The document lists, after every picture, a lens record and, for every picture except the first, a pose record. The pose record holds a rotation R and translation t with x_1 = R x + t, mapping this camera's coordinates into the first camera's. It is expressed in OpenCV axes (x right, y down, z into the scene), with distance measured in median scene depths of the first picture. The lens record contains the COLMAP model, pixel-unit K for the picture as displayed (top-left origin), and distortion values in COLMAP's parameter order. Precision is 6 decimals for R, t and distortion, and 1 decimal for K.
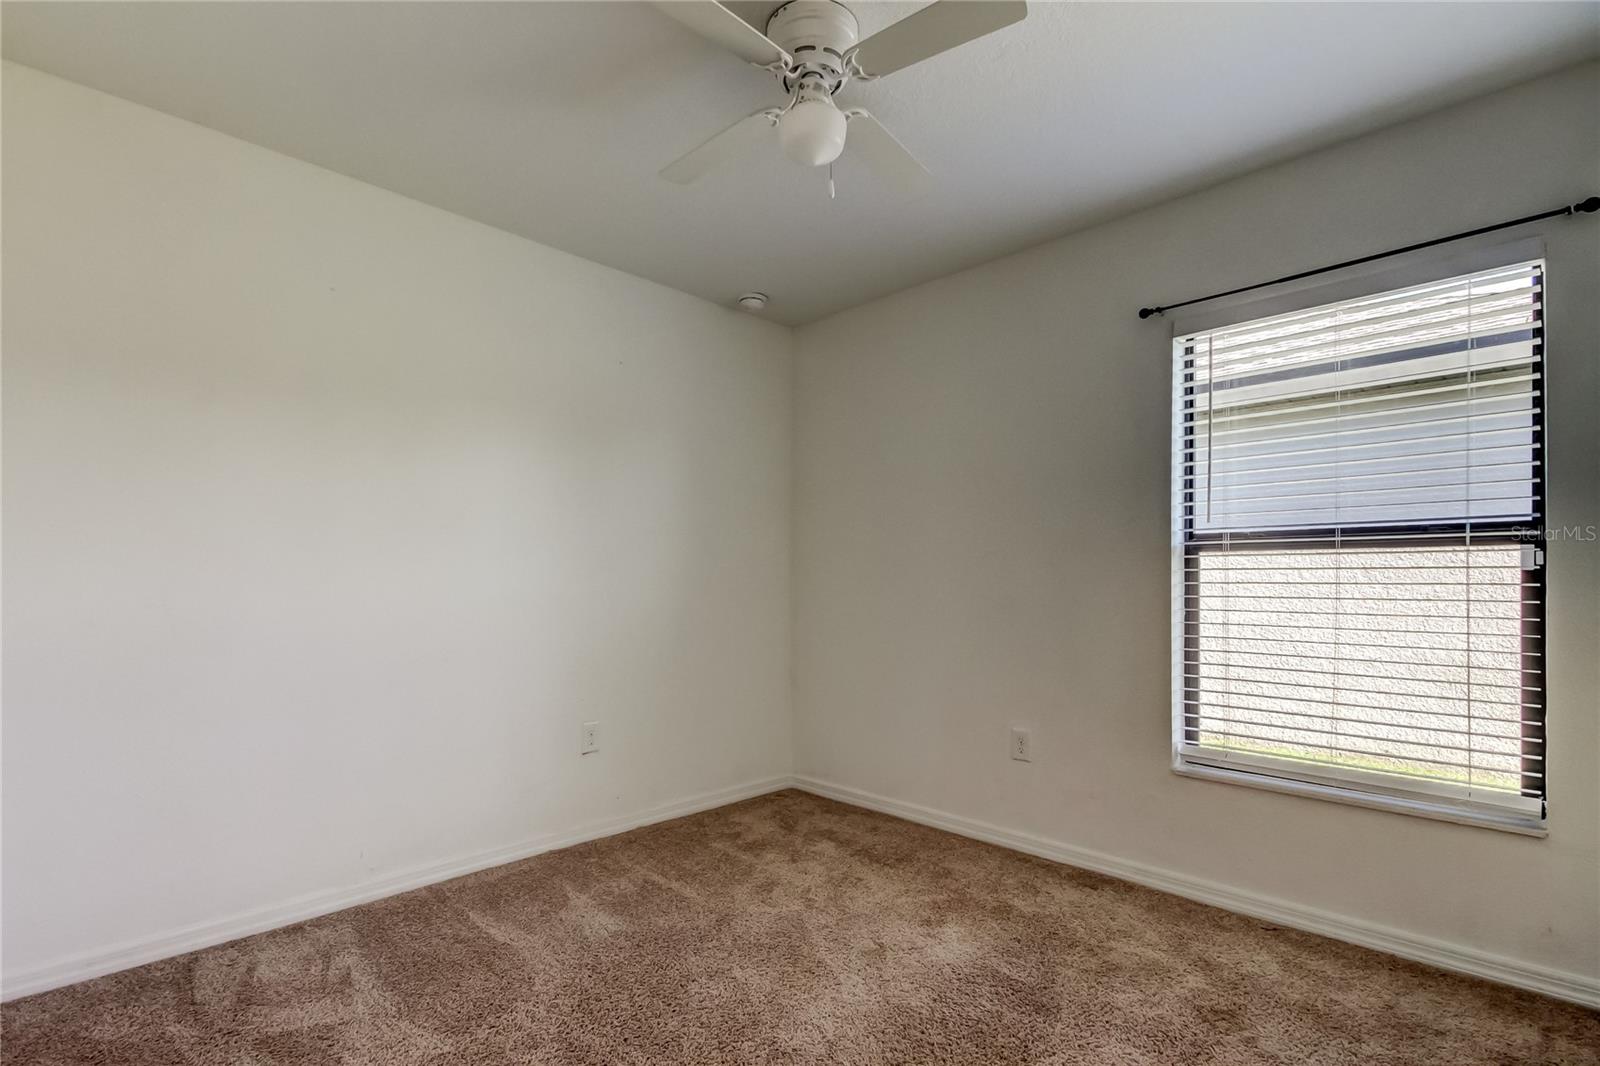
lens RADIAL K [[752.0, 0, 832.8], [0, 752.0, 565.7], [0, 0, 1]] dist [0.014595, -0.000709]
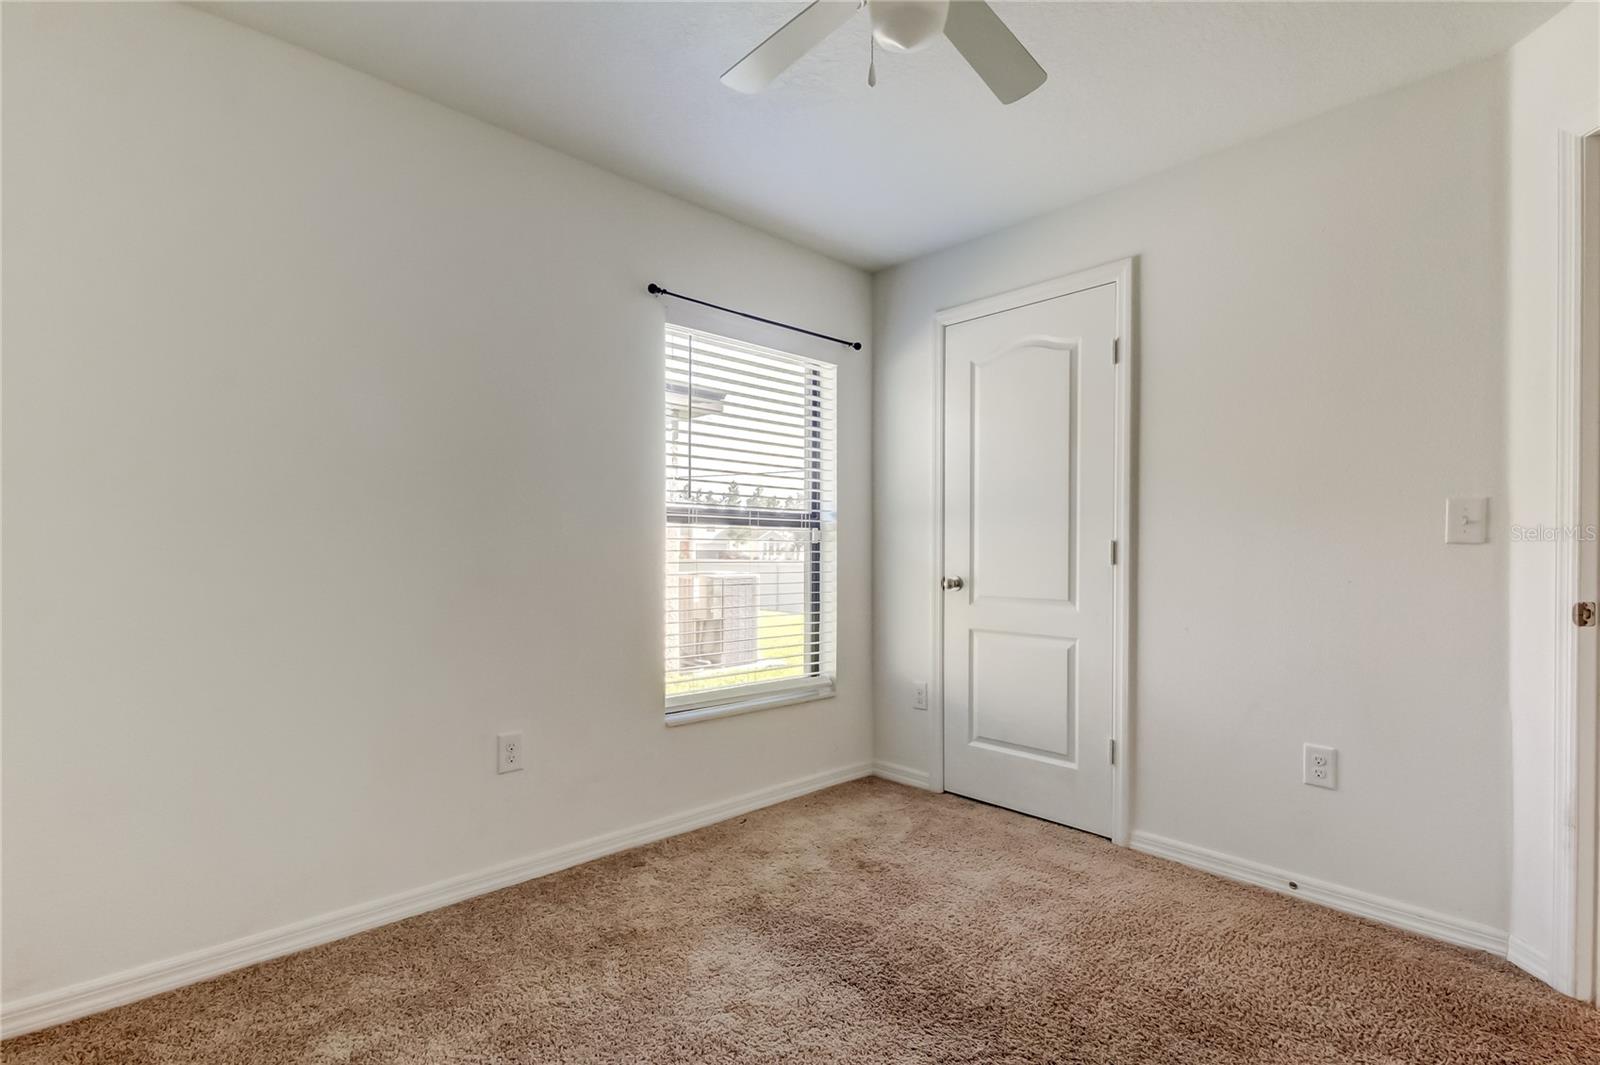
lens RADIAL K [[752.0, 0, 796.6], [0, 752.0, 541.2], [0, 0, 1]] dist [0.014595, -0.000709]
pose [[0.070238, 0.008455, 0.997494, -0.599851], [-0.030126, 0.999526, -0.006351, 0.010259], [-0.997075, -0.029605, 0.070459, 0.728390]]
